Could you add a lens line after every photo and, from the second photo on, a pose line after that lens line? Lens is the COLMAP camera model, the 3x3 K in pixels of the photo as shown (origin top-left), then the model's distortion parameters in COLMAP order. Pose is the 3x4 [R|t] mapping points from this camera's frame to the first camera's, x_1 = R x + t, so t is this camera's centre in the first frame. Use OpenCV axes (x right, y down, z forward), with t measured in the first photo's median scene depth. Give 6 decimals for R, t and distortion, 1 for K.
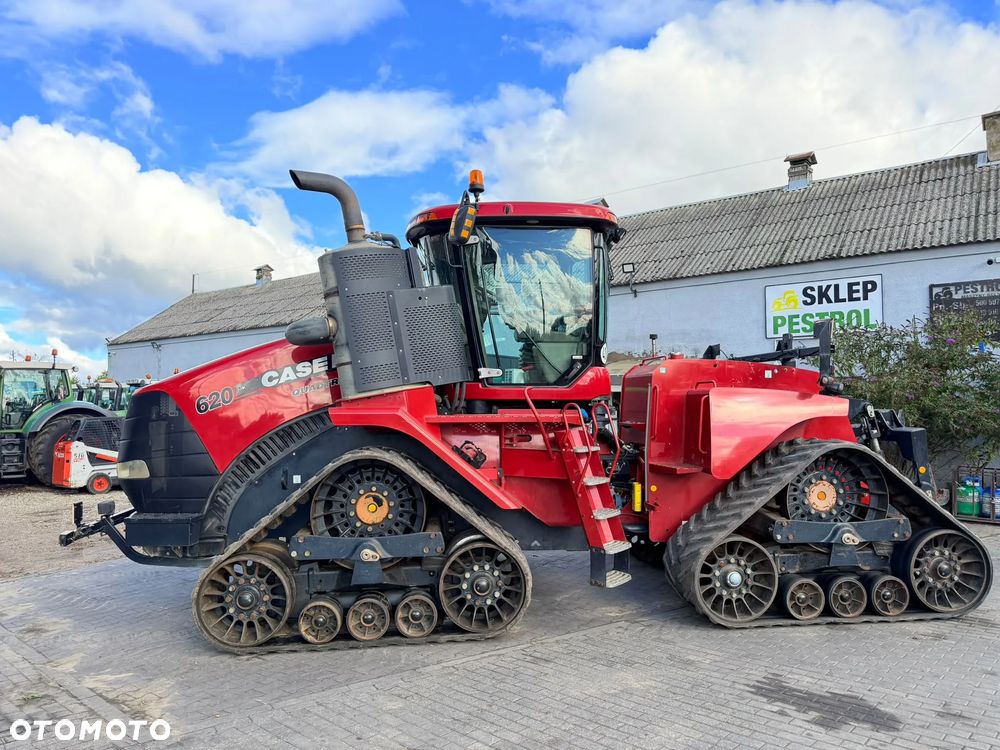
lens RADIAL K [[708.3, 0, 516.8], [0, 708.3, 377.2], [0, 0, 1]] dist [0.041890, -0.048554]
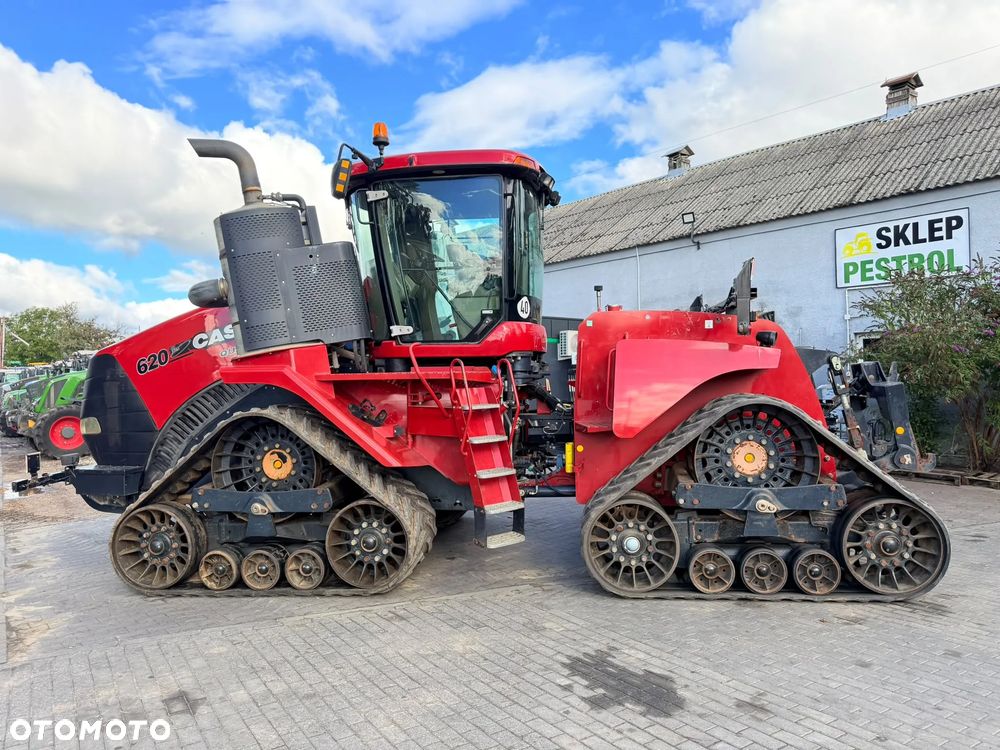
lens RADIAL K [[710.3, 0, 514.5], [0, 710.3, 371.9], [0, 0, 1]] dist [0.026839, -0.029419]
pose [[0.975567, -0.012918, -0.219324, 0.354505], [0.021640, 0.999065, 0.037415, 0.019461], [0.218636, -0.041247, 0.974934, 0.073546]]
